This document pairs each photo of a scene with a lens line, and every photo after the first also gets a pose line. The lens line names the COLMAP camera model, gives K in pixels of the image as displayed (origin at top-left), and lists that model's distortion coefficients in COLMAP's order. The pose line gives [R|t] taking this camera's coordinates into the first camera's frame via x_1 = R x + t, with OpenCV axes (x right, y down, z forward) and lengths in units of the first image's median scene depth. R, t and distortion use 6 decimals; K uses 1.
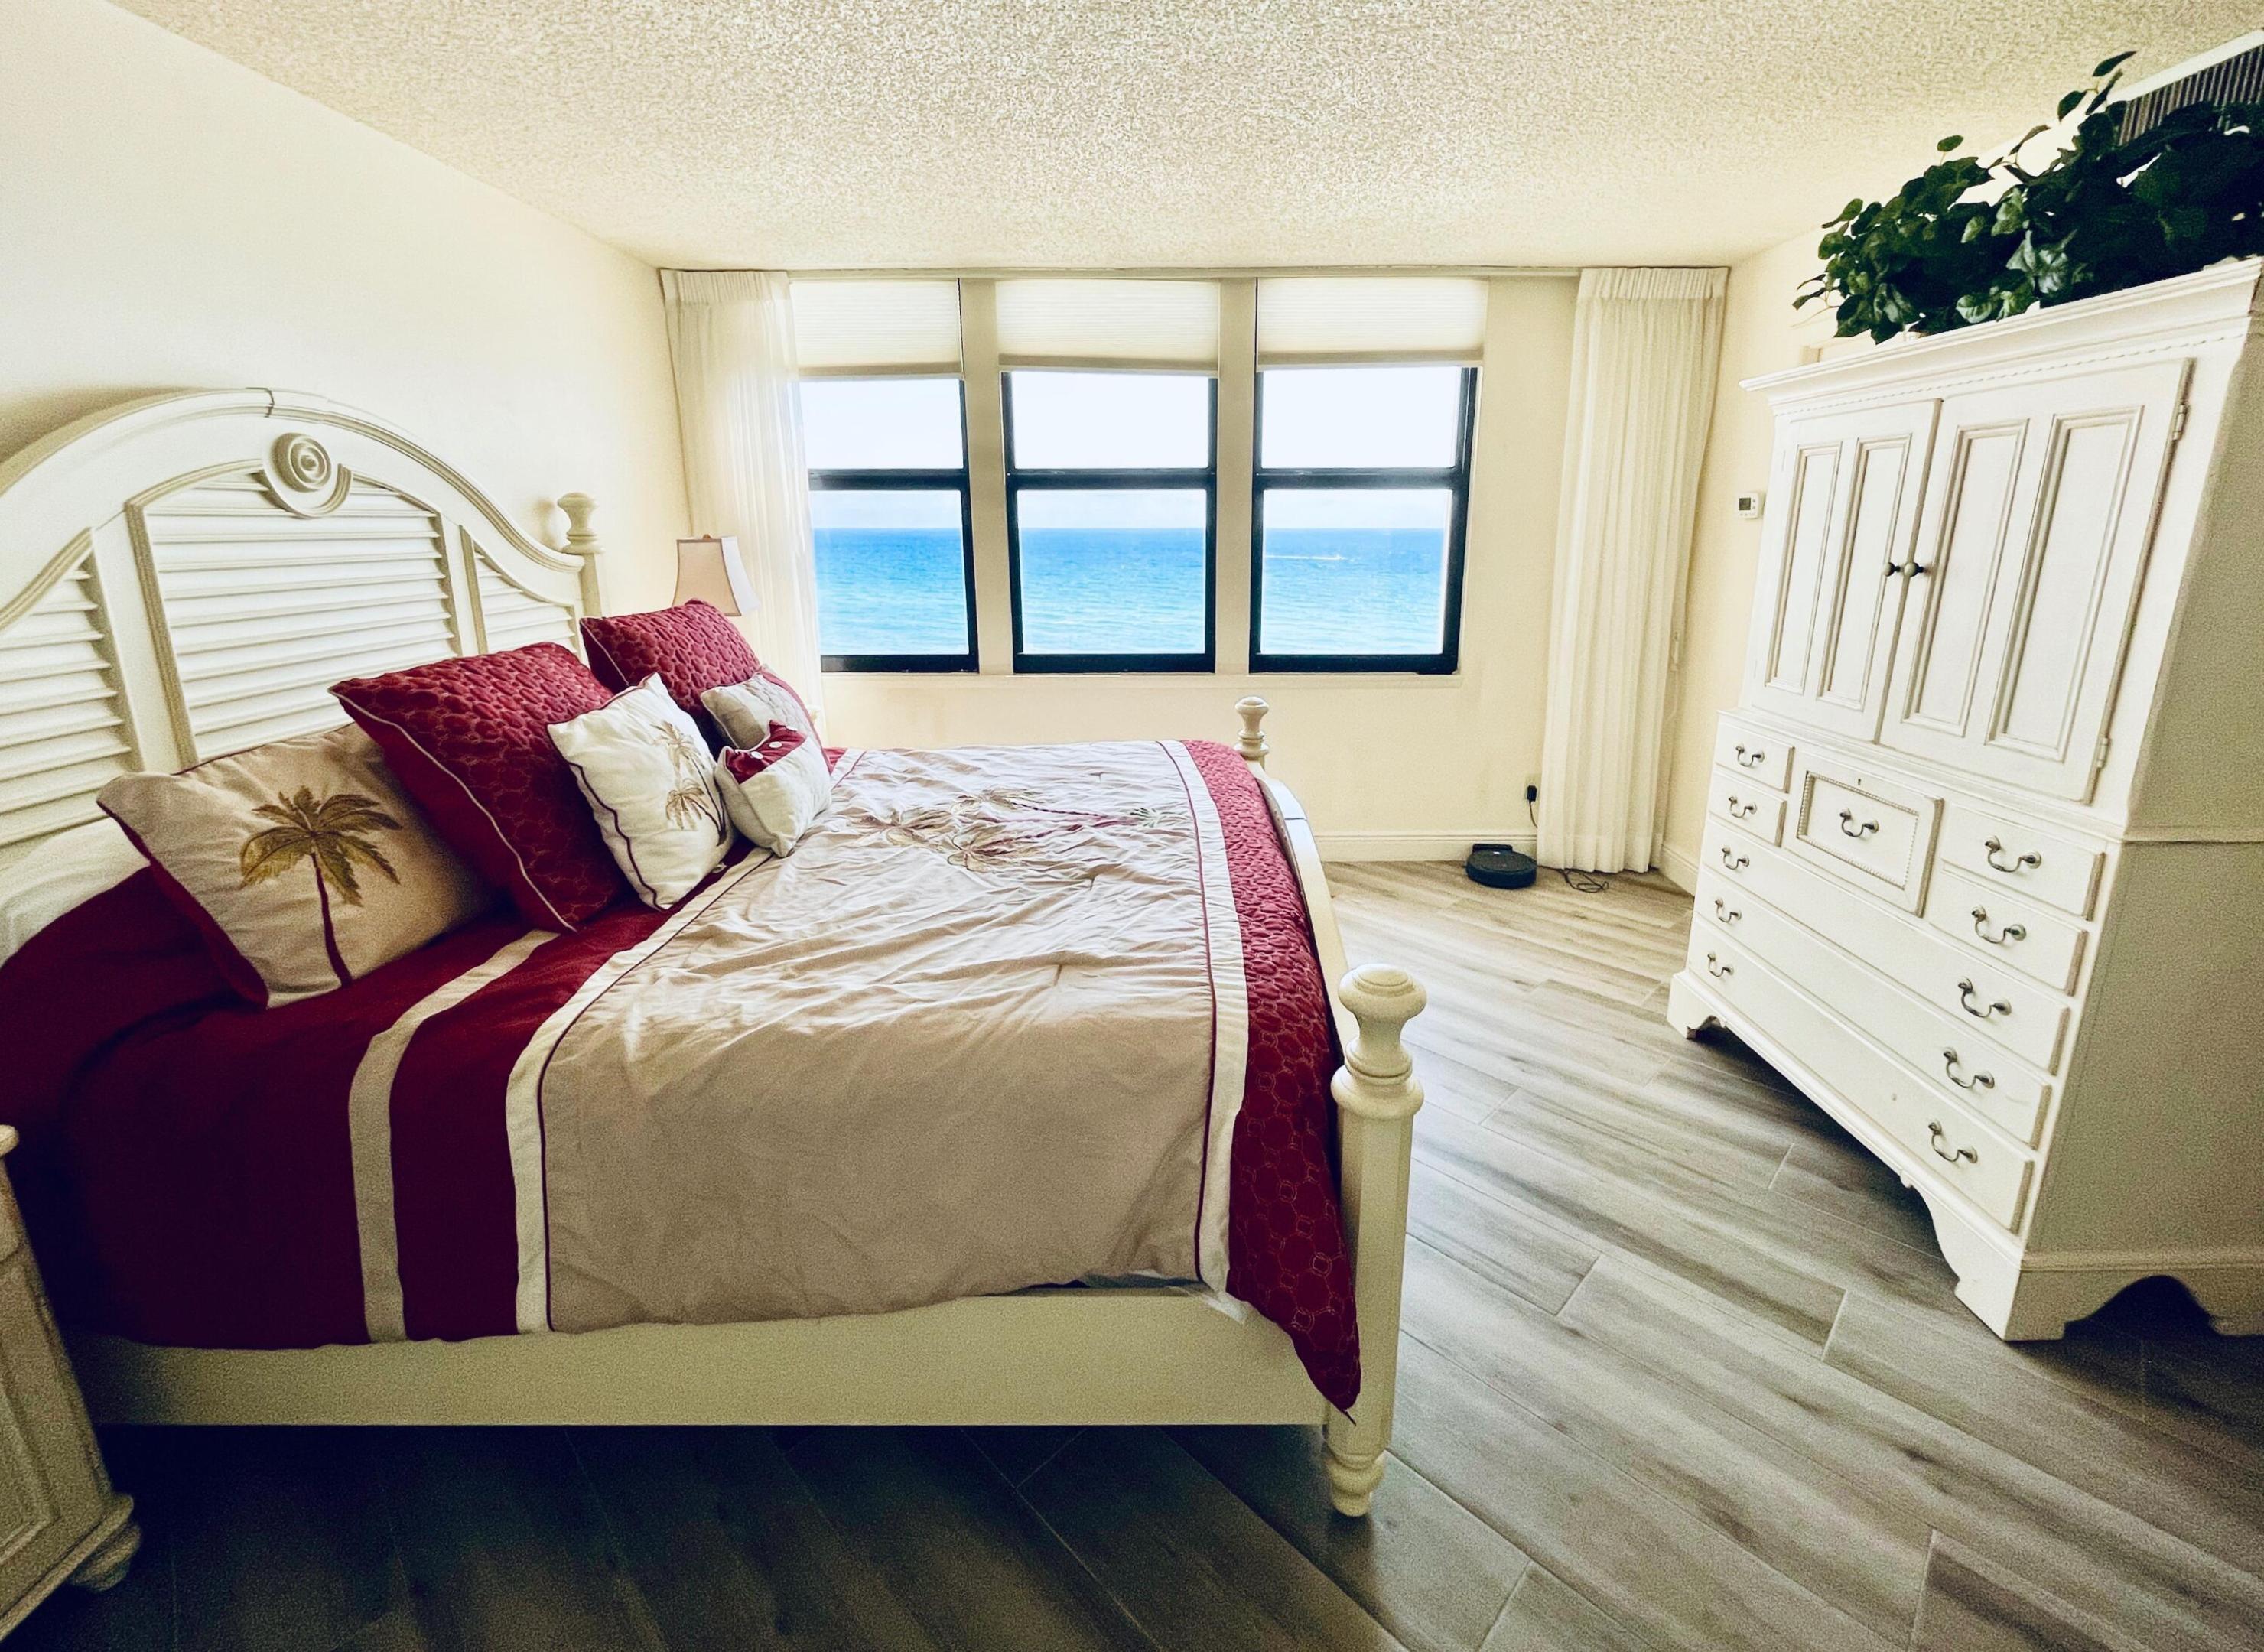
lens RADIAL K [[941.4, 0, 1139.3], [0, 941.4, 761.5], [0, 0, 1]] dist [-0.000031, -0.000292]
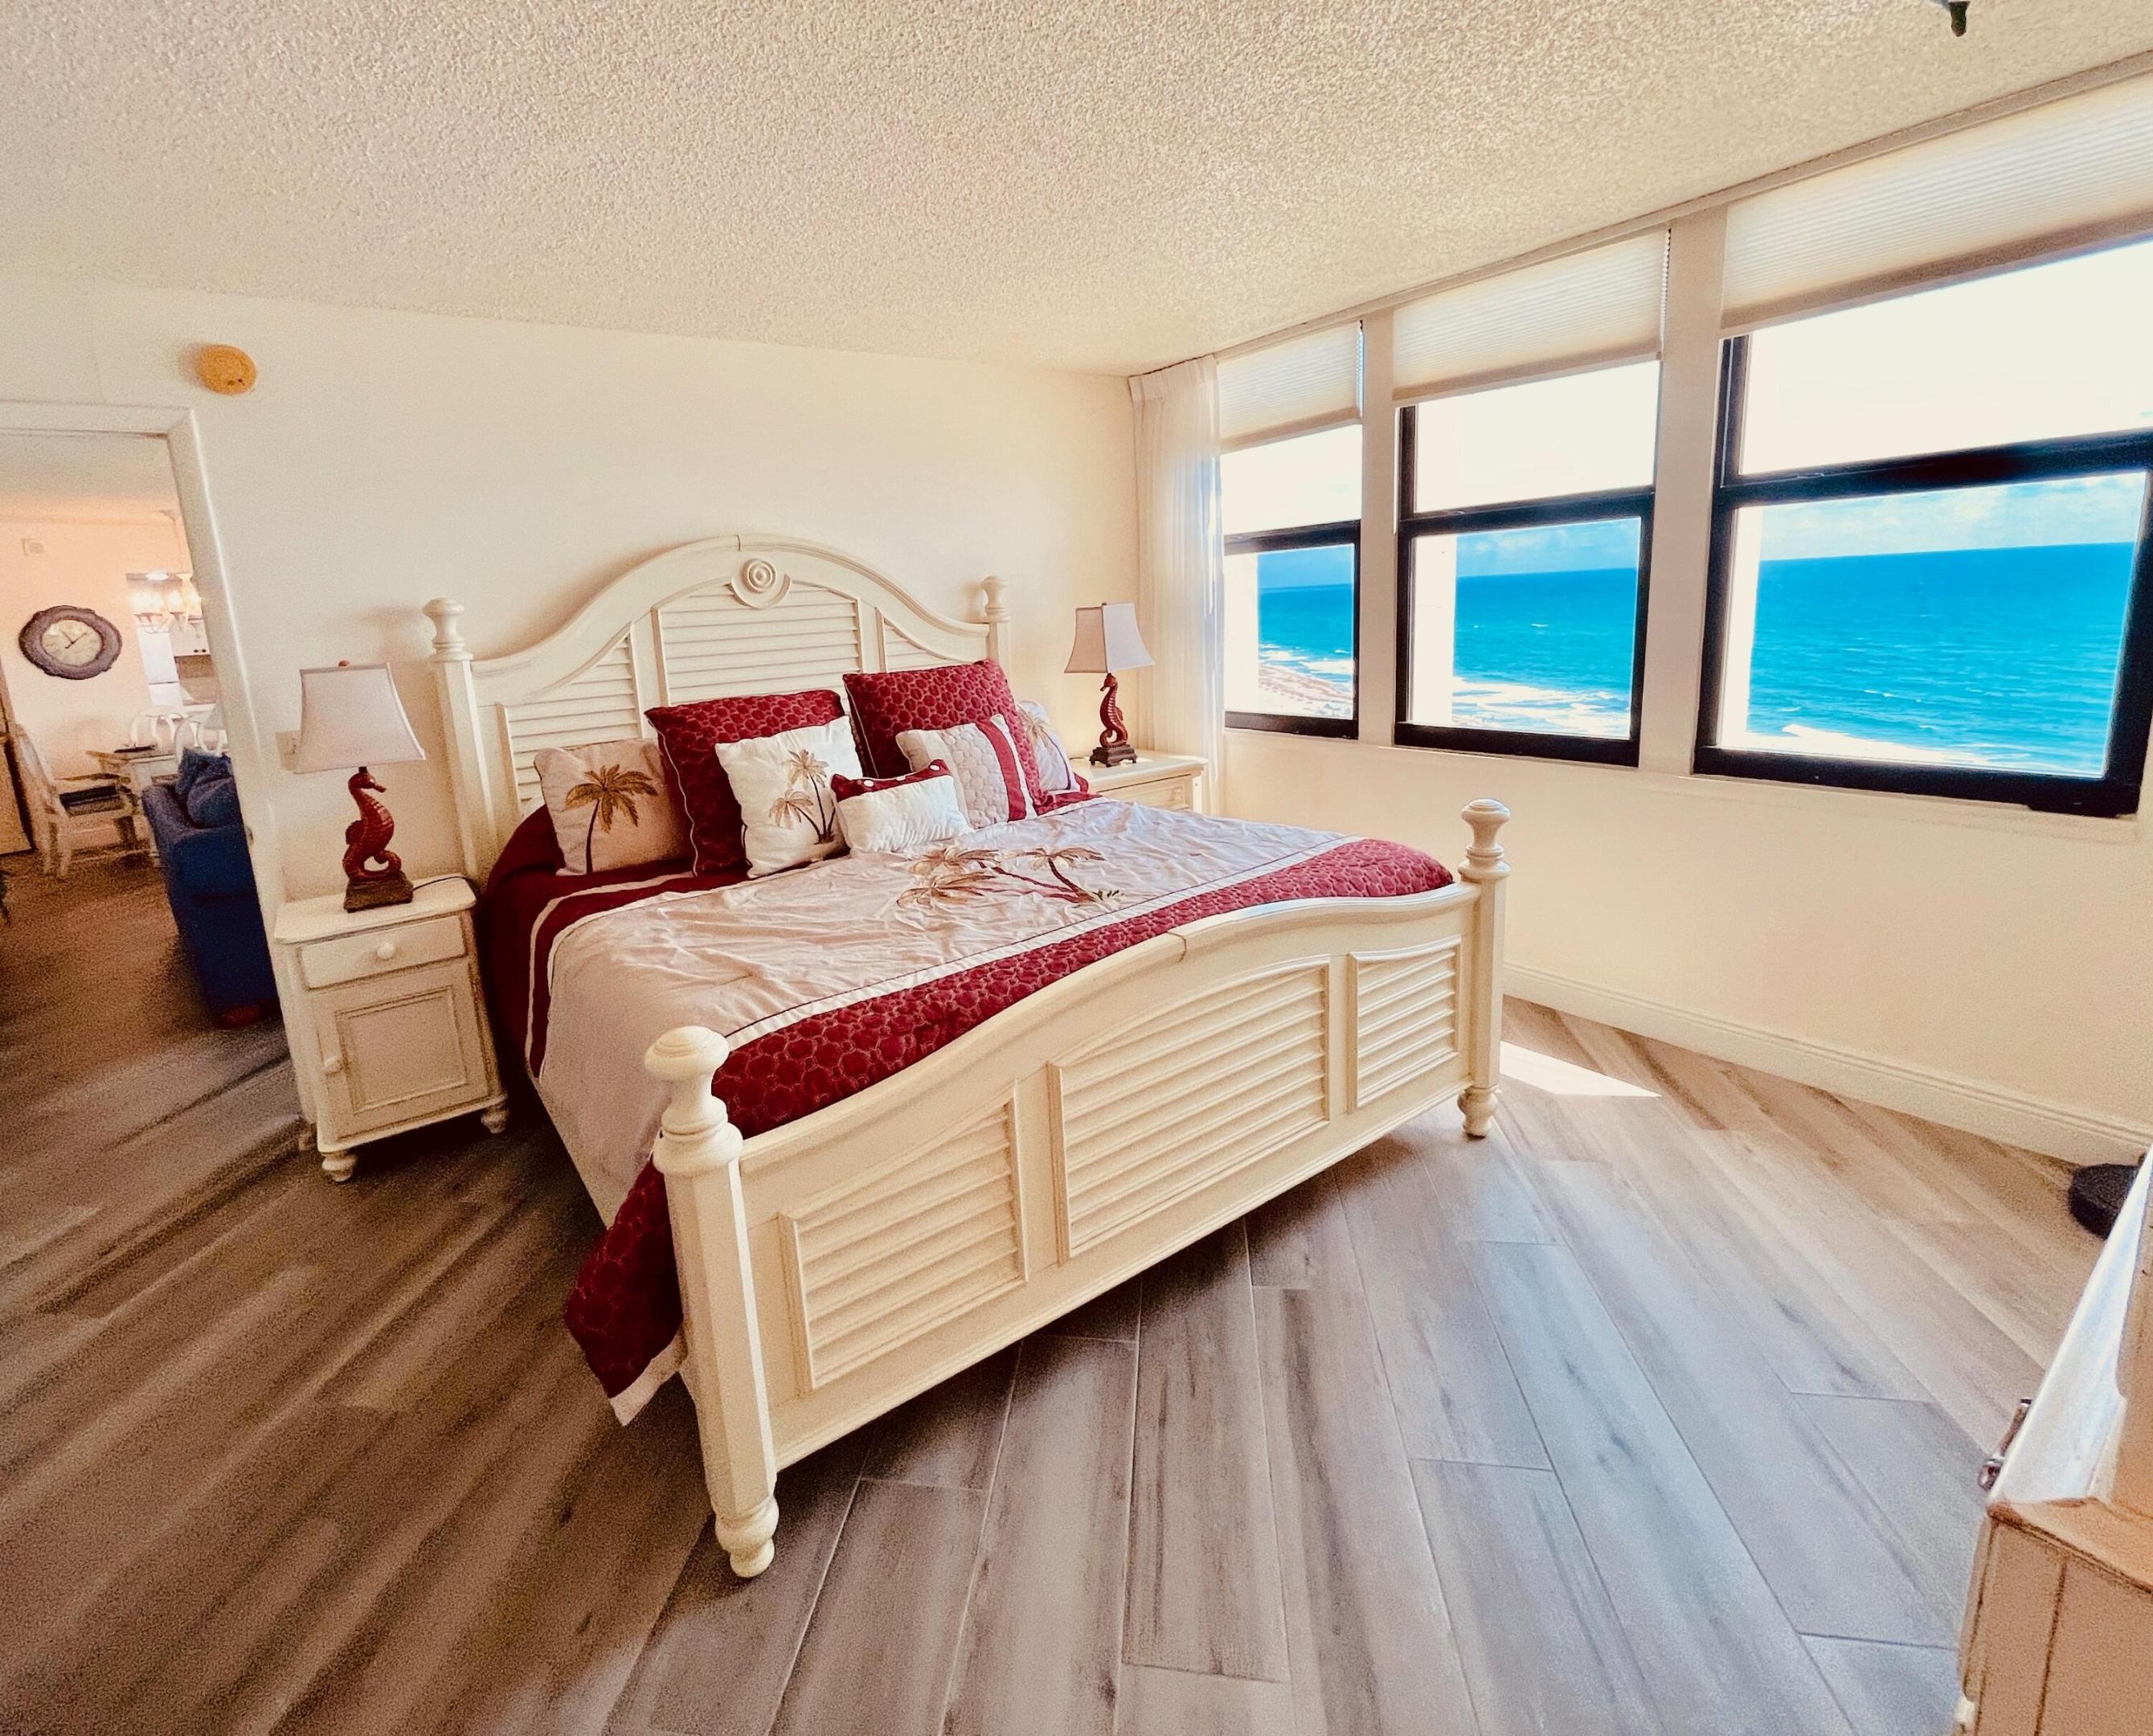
lens RADIAL K [[991.5, 0, 1072.9], [0, 991.5, 796.6], [0, 0, 1]] dist [0.000729, -0.000158]
pose [[0.594620, 0.127666, -0.793806, 0.834949], [-0.143075, 0.988356, 0.051782, -0.098037], [0.791174, 0.082783, 0.605962, 0.393164]]
